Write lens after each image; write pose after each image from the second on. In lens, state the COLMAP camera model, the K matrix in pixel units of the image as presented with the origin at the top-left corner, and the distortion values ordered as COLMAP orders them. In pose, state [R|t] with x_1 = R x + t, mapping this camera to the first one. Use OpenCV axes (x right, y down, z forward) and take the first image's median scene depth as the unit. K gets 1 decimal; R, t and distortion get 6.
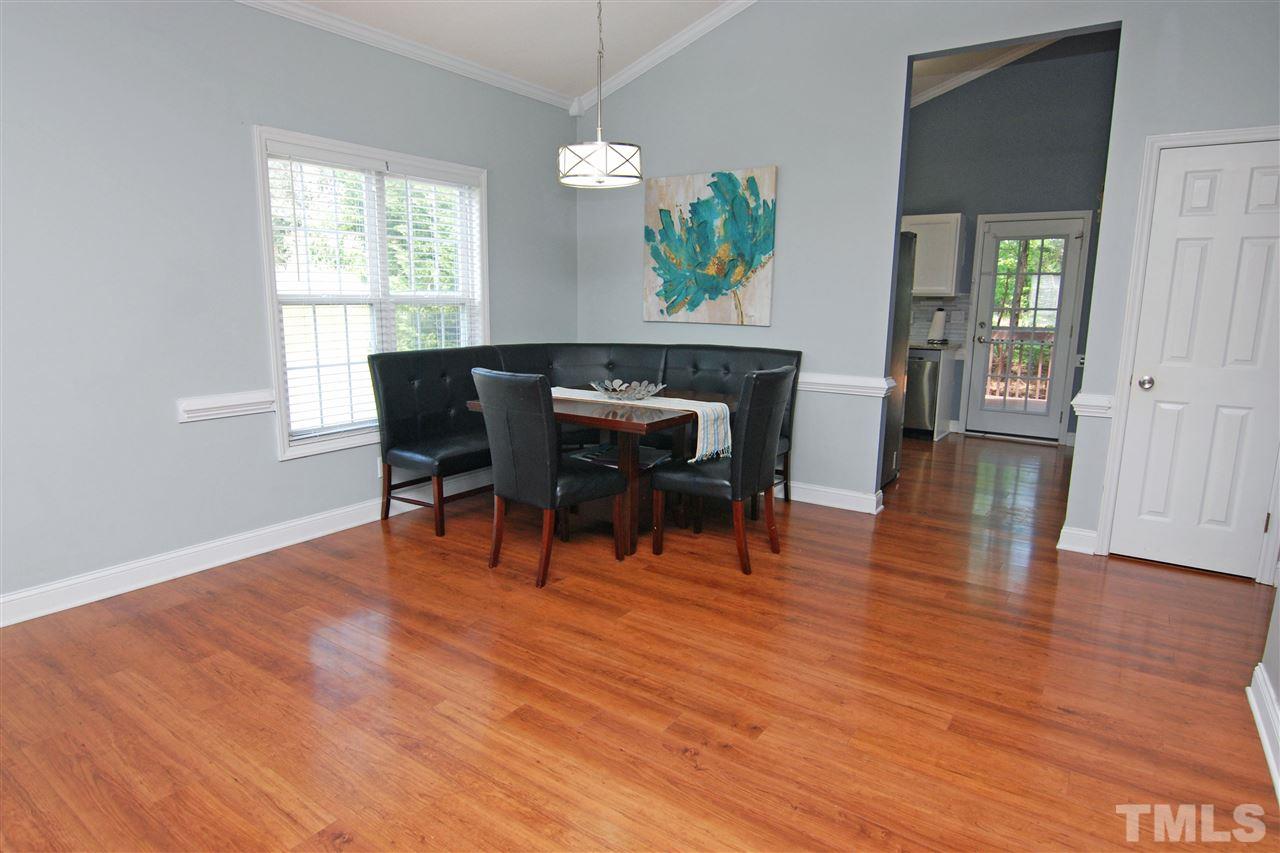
lens RADIAL K [[710.4, 0, 640.0], [0, 710.4, 426.5], [0, 0, 1]] dist [-0.013214, -0.000337]
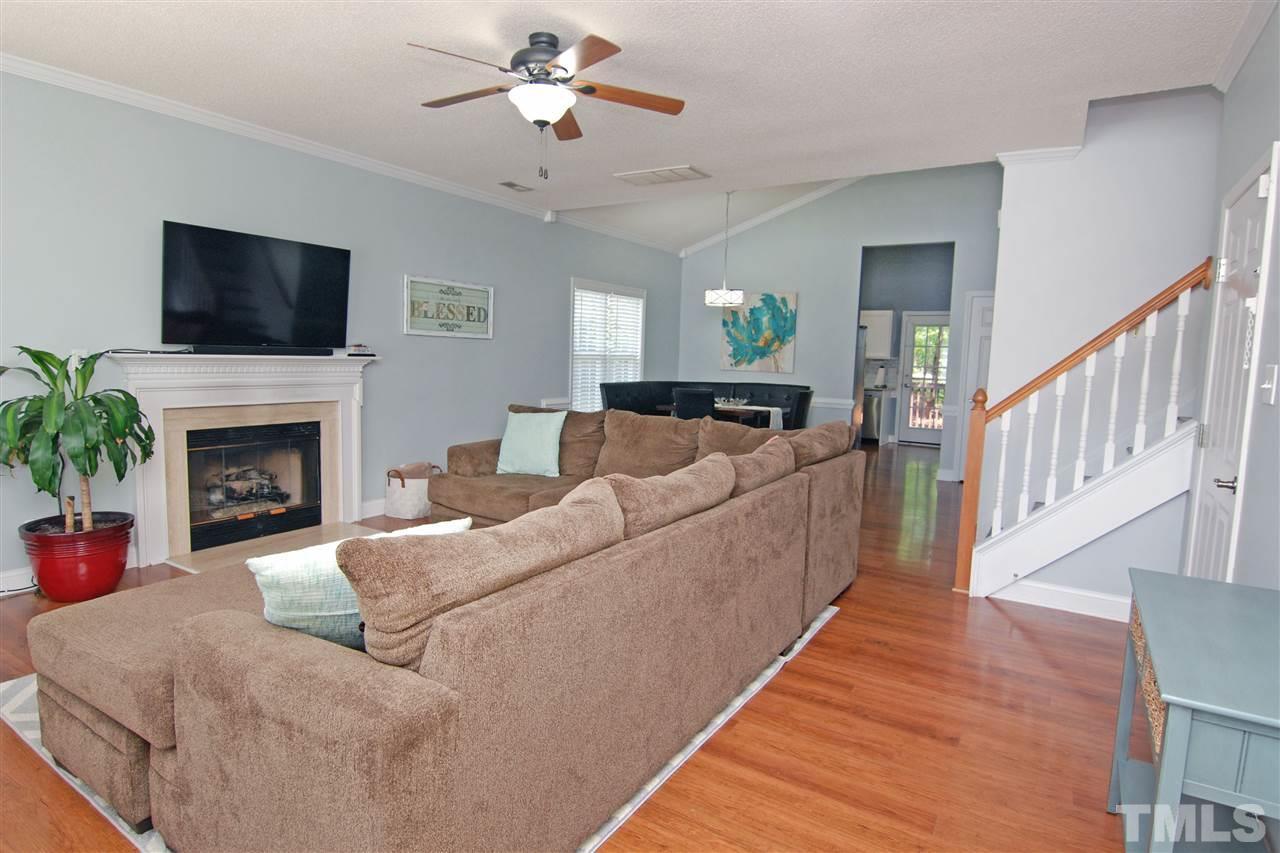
lens RADIAL K [[710.4, 0, 640.0], [0, 710.4, 426.5], [0, 0, 1]] dist [-0.013214, -0.000337]
pose [[0.998135, 0.011887, 0.059882, -0.331332], [-0.007220, 0.996961, -0.077562, 0.148561], [-0.060622, 0.076985, 0.995188, -0.844286]]
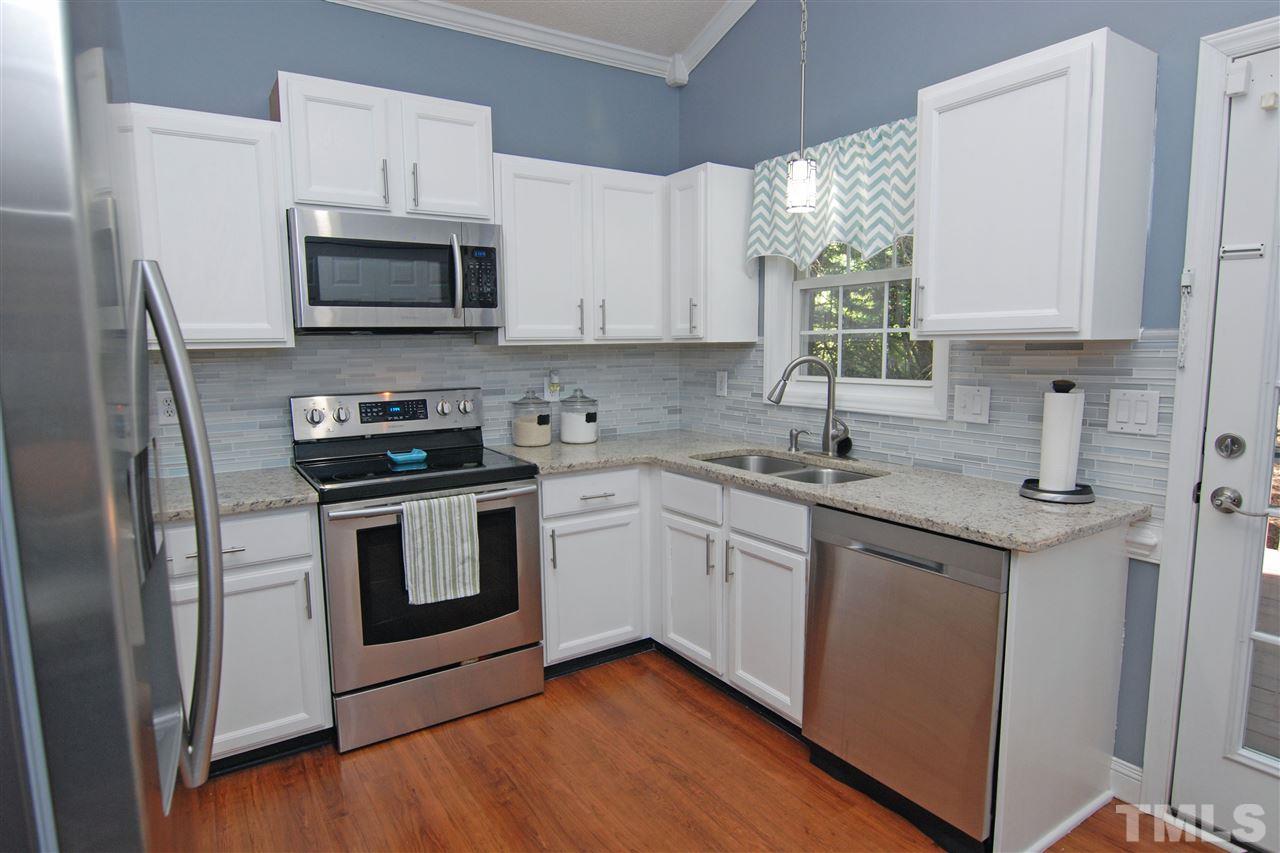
lens RADIAL K [[728.2, 0, 640.0], [0, 728.2, 426.5], [0, 0, 1]] dist [-0.018822, -0.000629]
pose [[0.925329, 0.022702, -0.378484, 0.539622], [-0.047424, 0.997297, -0.056125, -0.176445], [0.376187, 0.069884, 0.923905, 0.947583]]
